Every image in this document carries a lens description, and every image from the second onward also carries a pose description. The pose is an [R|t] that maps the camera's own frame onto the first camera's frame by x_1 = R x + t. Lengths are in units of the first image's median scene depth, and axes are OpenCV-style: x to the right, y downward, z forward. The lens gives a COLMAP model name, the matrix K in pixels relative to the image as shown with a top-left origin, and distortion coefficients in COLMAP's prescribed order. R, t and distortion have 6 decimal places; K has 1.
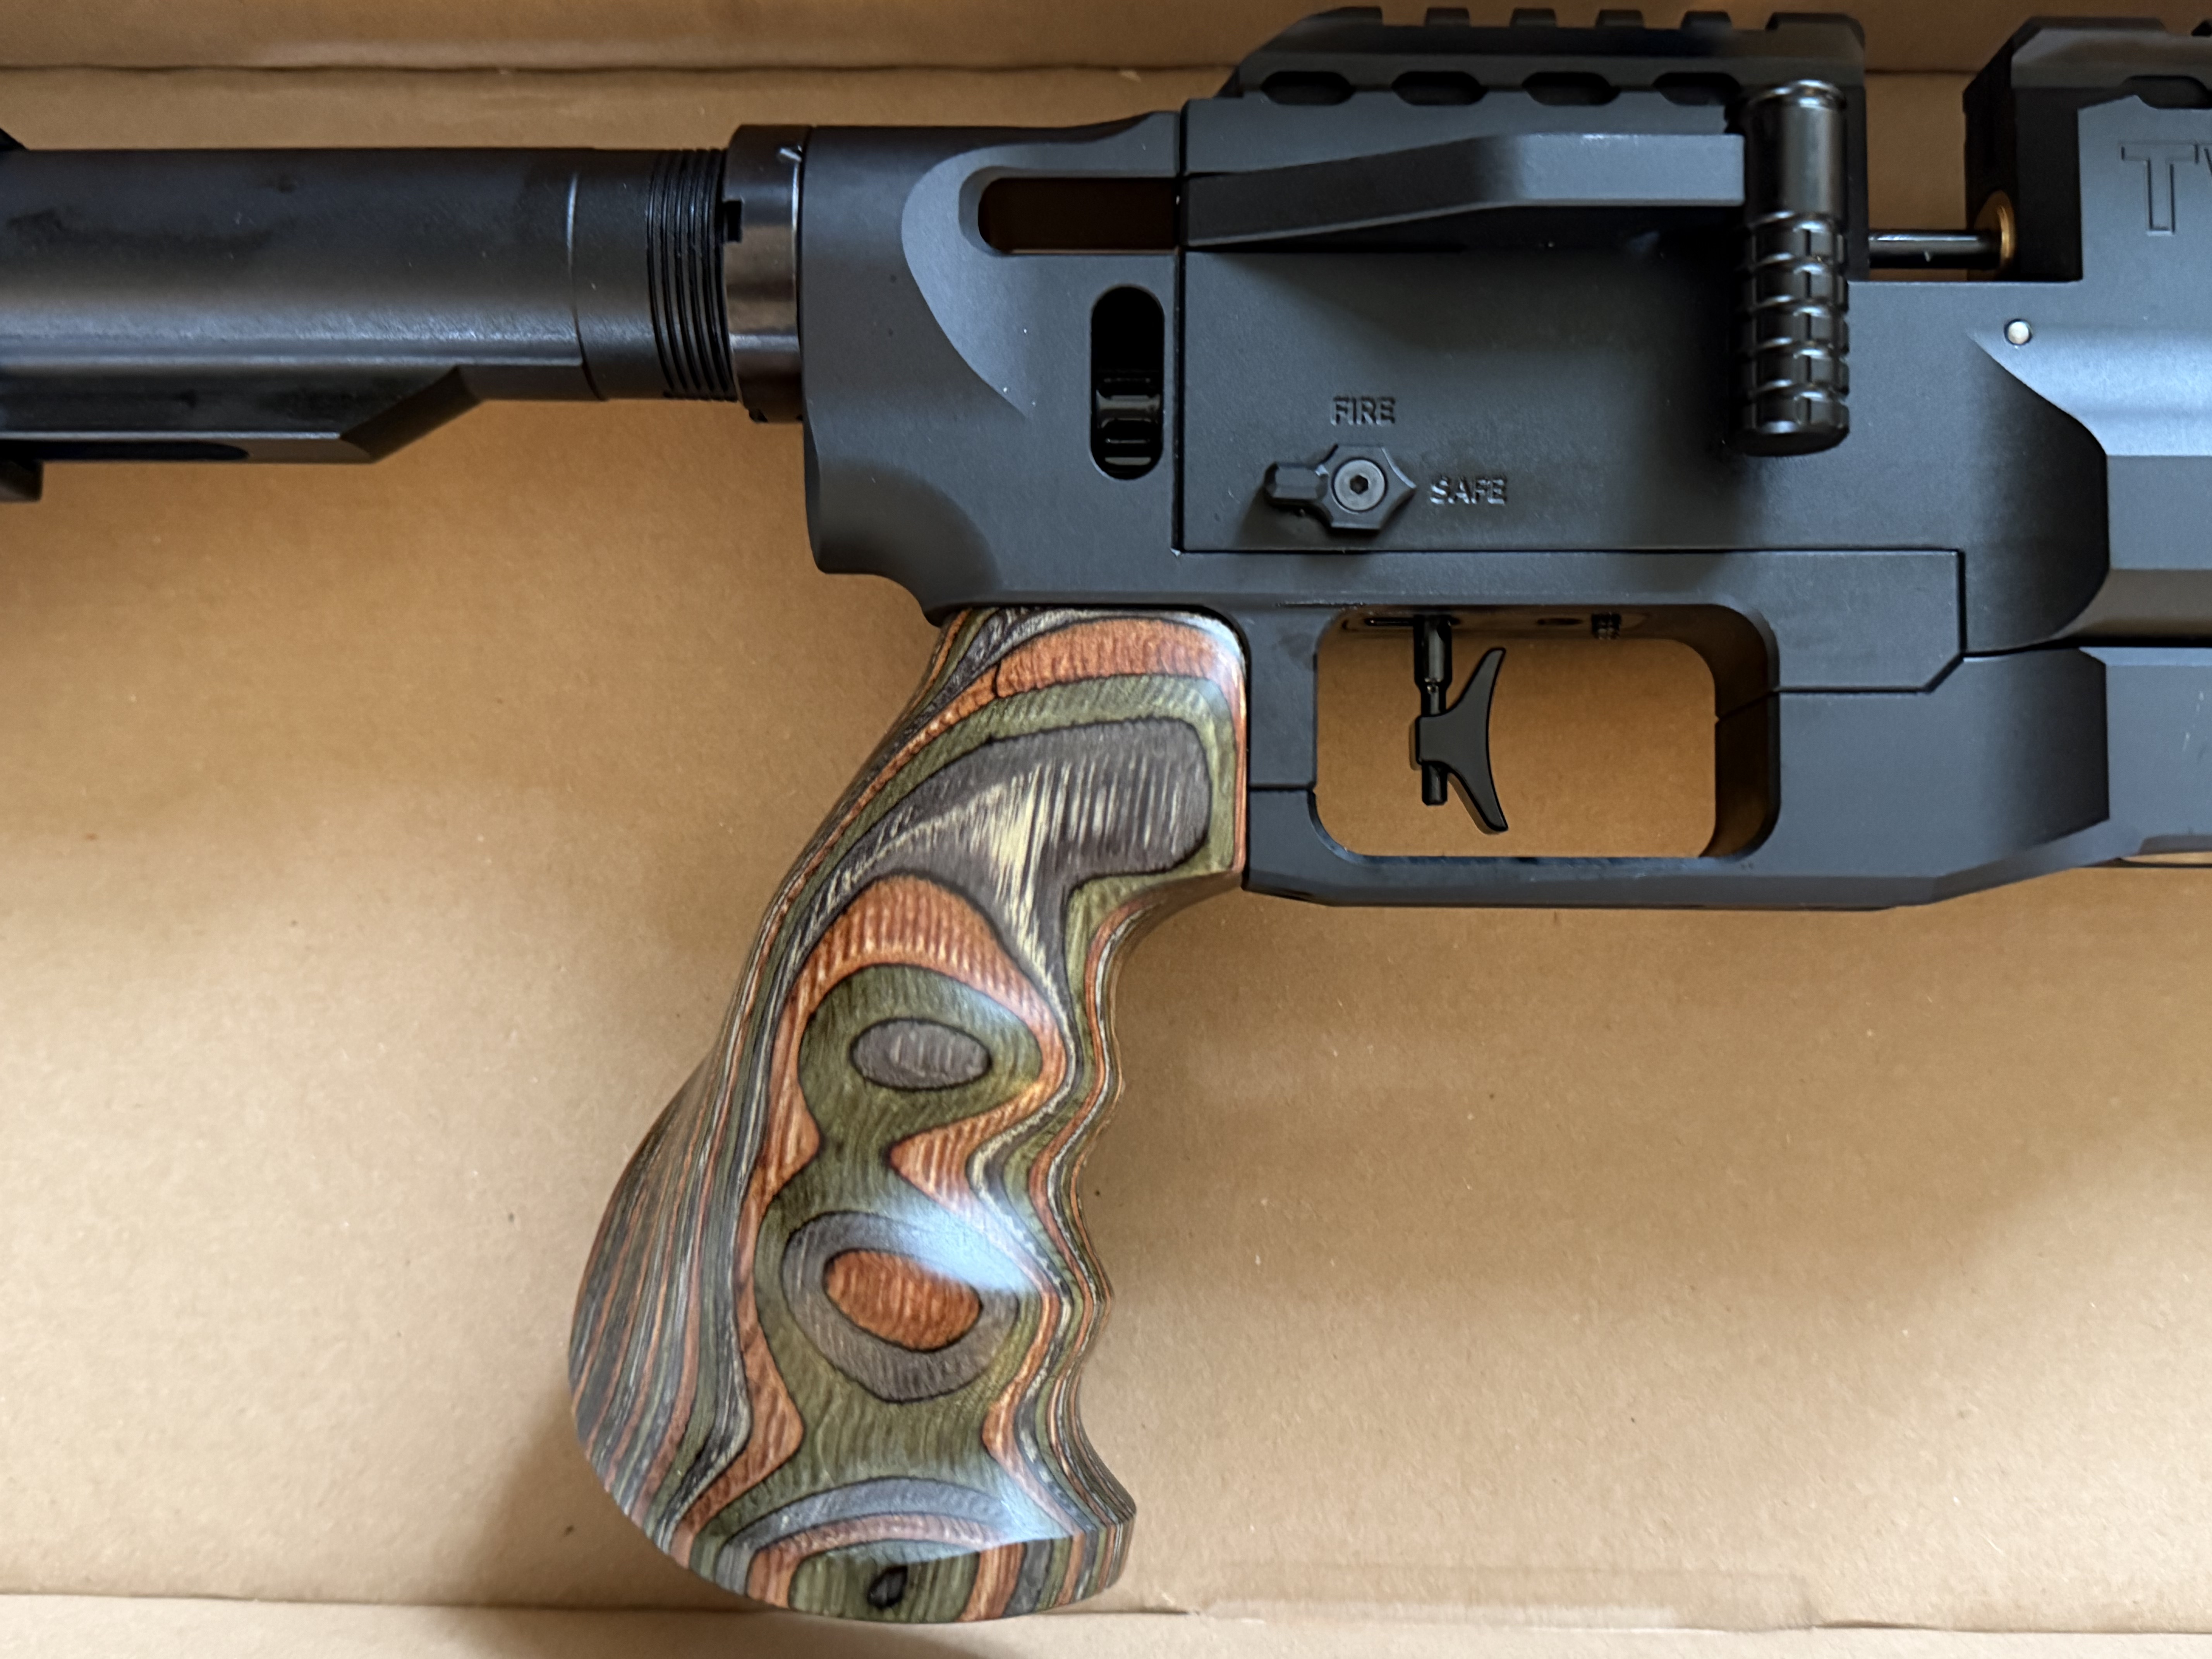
lens RADIAL K [[2191.8, 0, 1106.0], [0, 2191.8, 829.5], [0, 0, 1]] dist [0.135211, -0.405050]
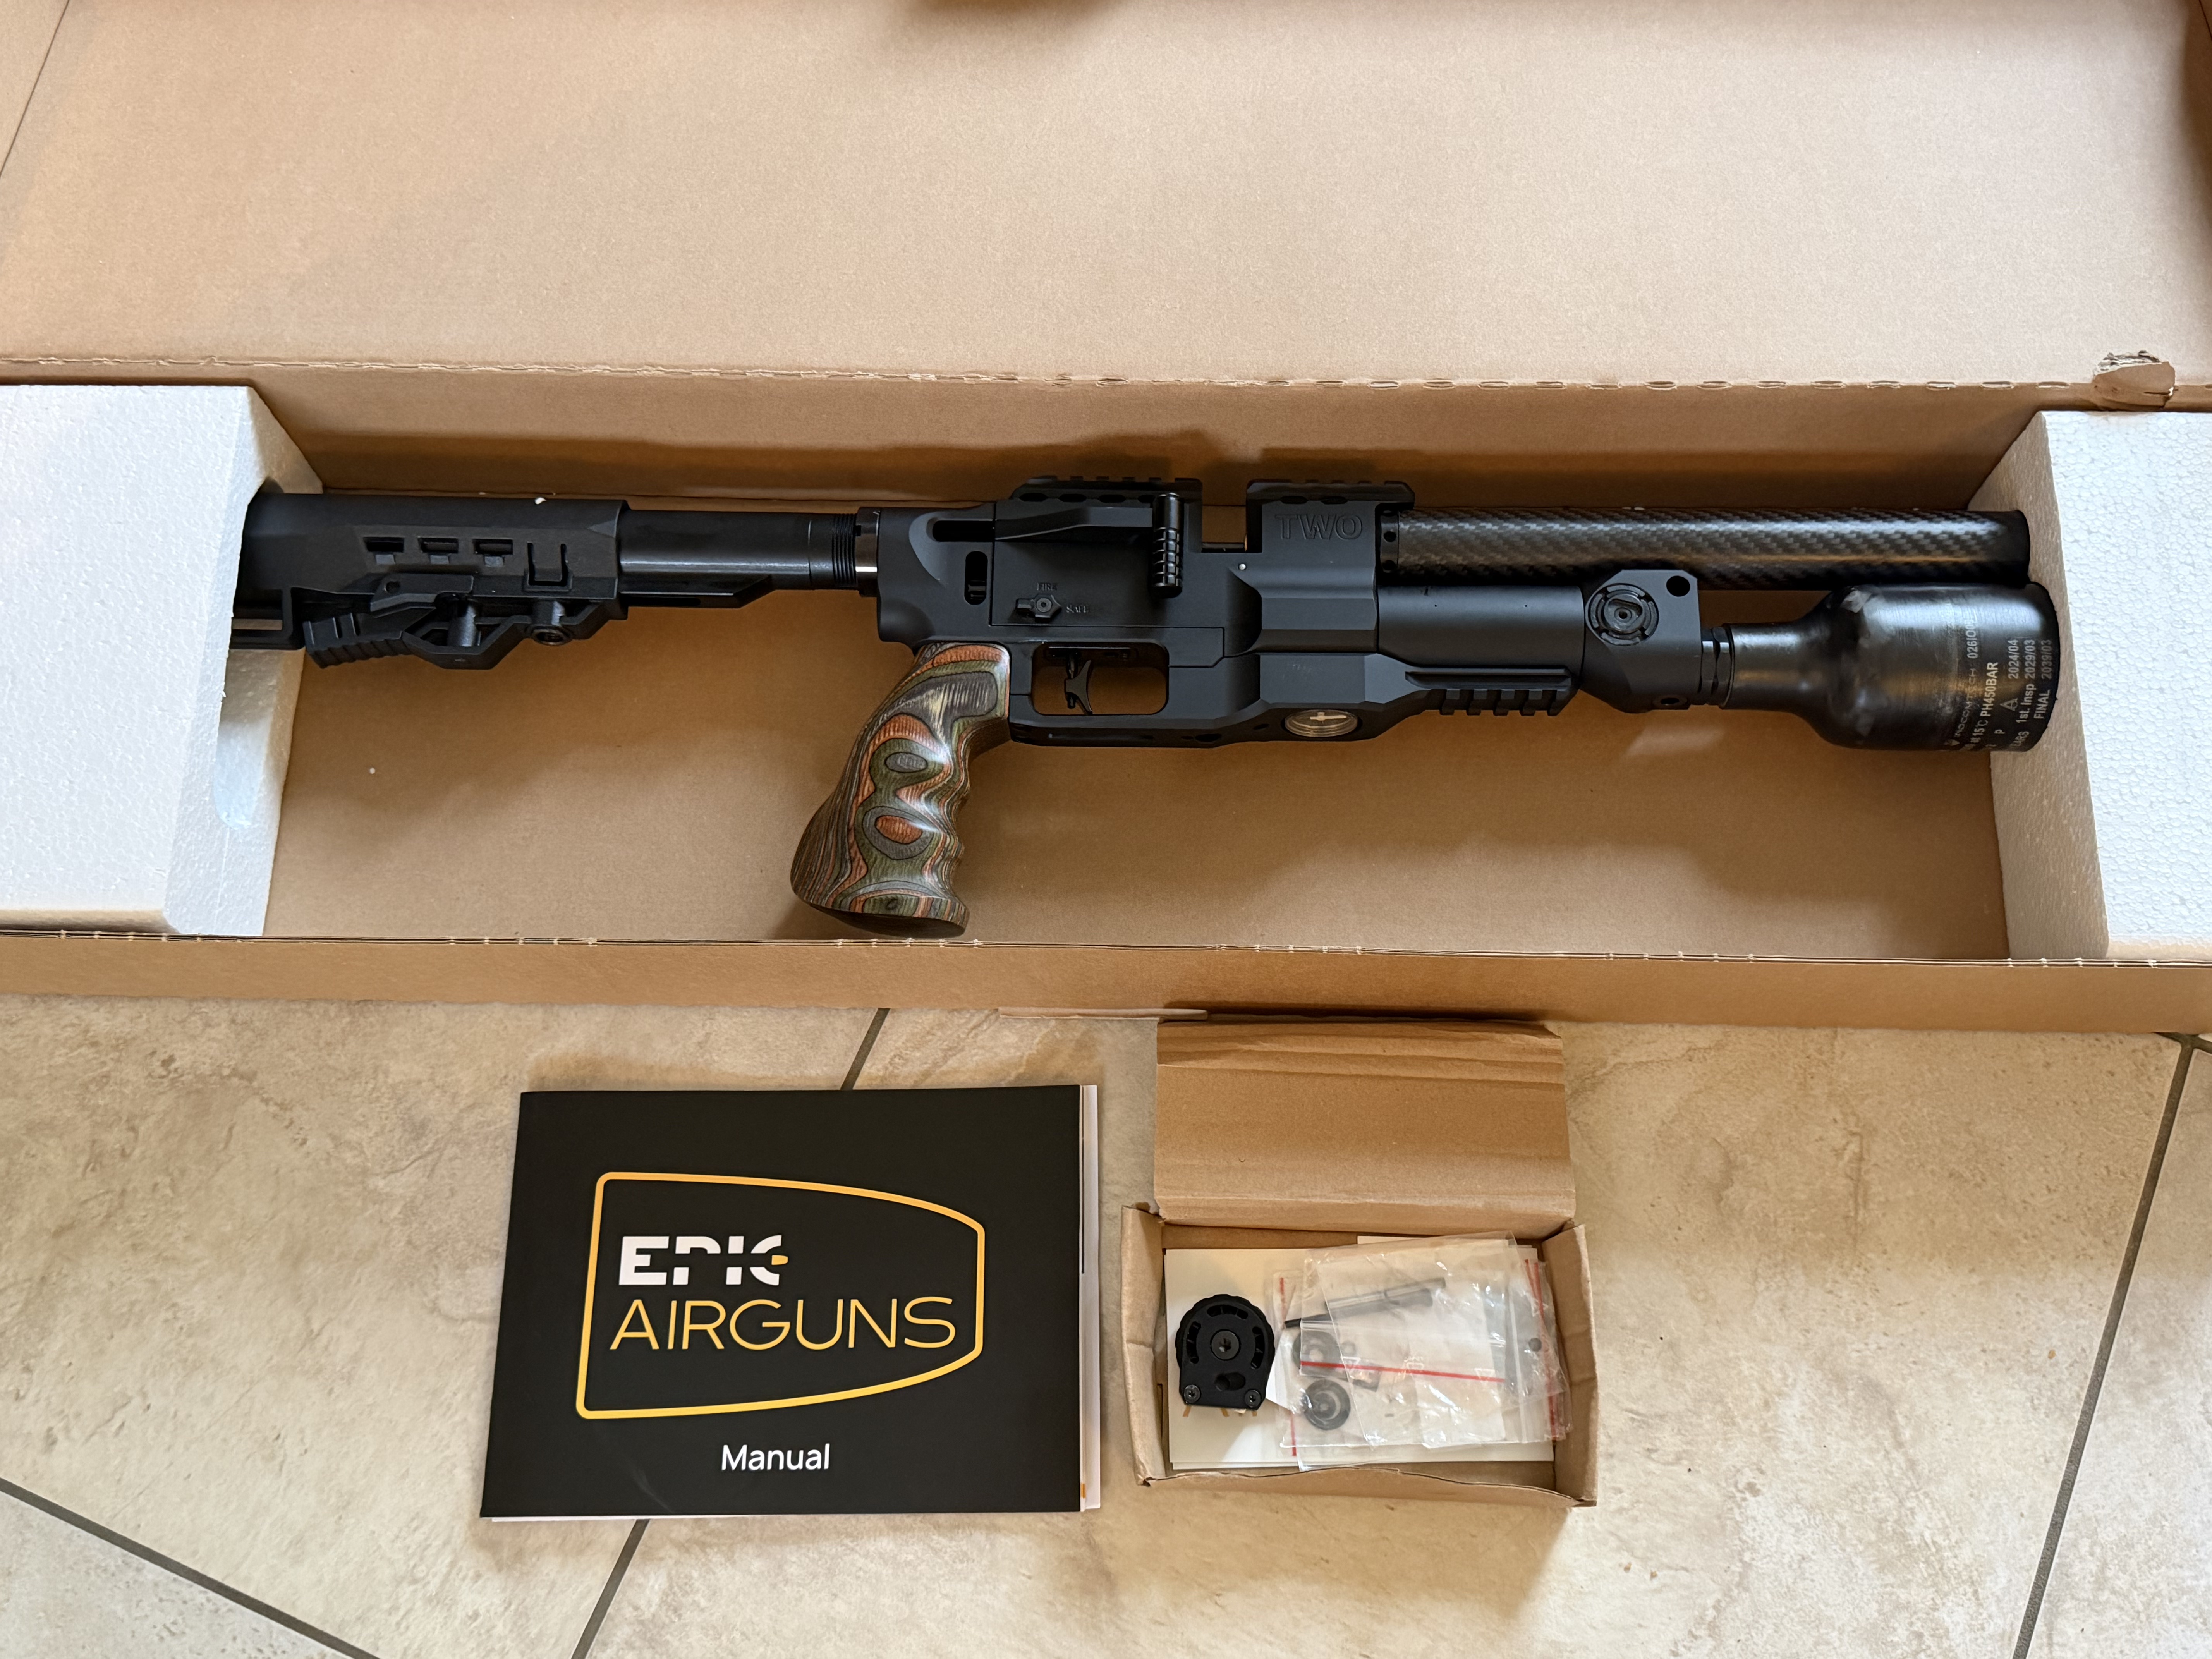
lens RADIAL K [[2201.7, 0, 1106.0], [0, 2201.7, 829.5], [0, 0, 1]] dist [0.068181, -0.028535]
pose [[0.999925, 0.012242, -0.001025, 0.212733], [-0.012117, 0.969128, -0.246260, 0.974322], [-0.002022, 0.246254, 0.969203, -2.111615]]
